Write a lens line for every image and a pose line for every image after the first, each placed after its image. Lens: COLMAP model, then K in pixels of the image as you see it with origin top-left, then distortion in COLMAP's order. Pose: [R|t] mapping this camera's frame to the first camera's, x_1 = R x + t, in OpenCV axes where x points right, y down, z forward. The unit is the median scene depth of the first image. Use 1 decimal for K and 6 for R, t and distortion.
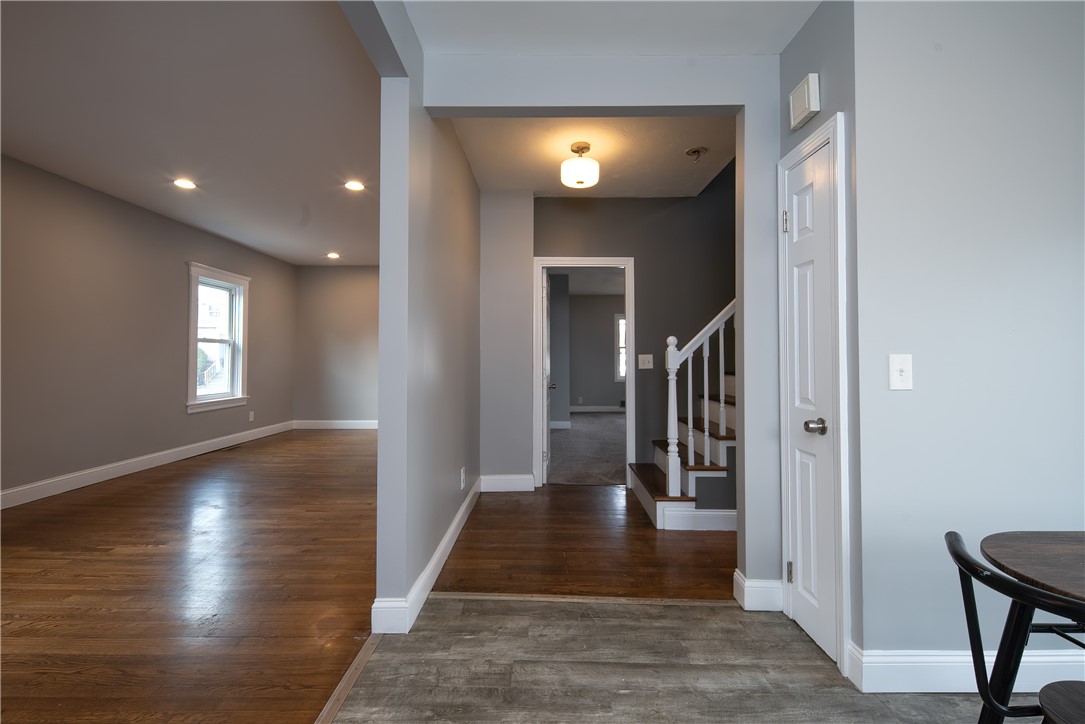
lens RADIAL K [[487.2, 0, 558.3], [0, 487.2, 342.2], [0, 0, 1]] dist [0.008979, -0.005192]
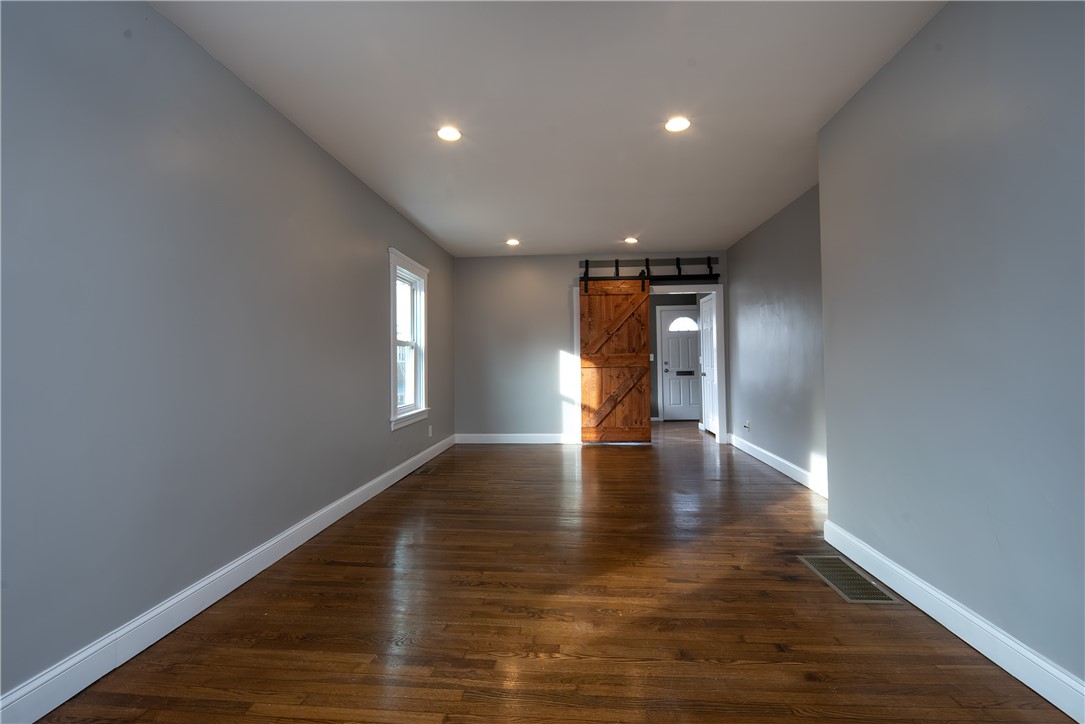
lens RADIAL K [[487.2, 0, 555.4], [0, 487.2, 344.2], [0, 0, 1]] dist [0.008979, -0.005192]
pose [[0.997219, -0.014350, -0.073138, -0.365731], [0.014210, 0.999896, -0.002433, 0.004556], [0.073165, 0.001387, 0.997319, 0.172804]]
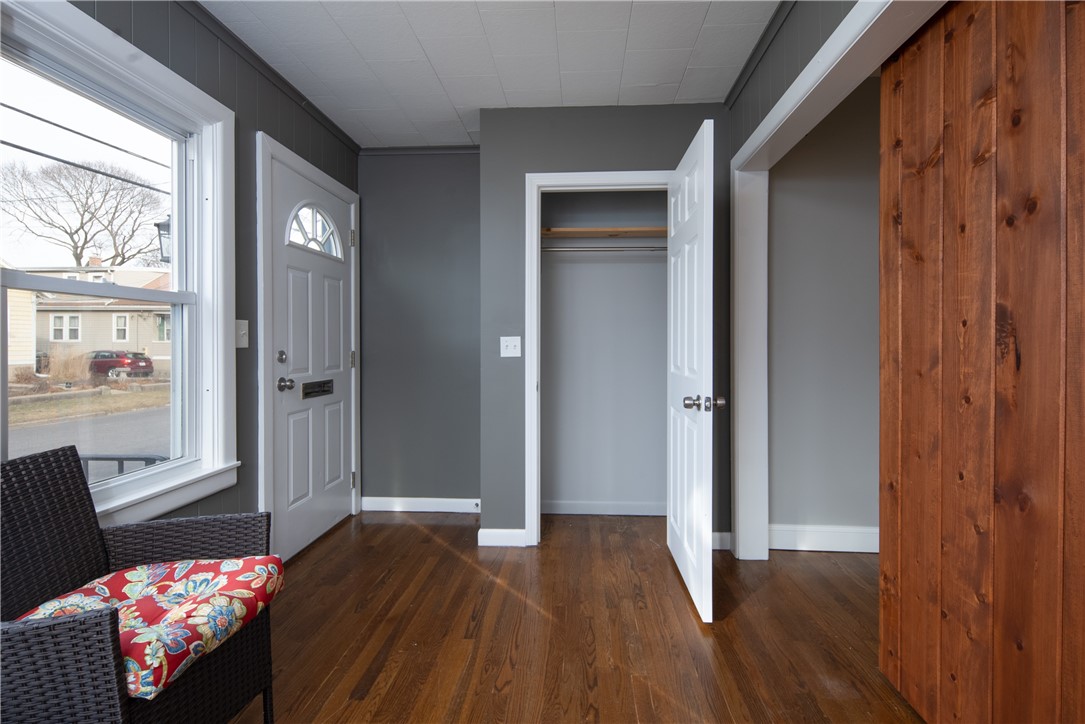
lens RADIAL K [[487.2, 0, 553.8], [0, 487.2, 345.9], [0, 0, 1]] dist [0.008979, -0.005192]
pose [[0.070875, 0.001035, 0.997485, -0.519878], [-0.034899, 0.999390, 0.001442, 0.043737], [-0.996875, -0.034913, 0.070868, 1.372881]]
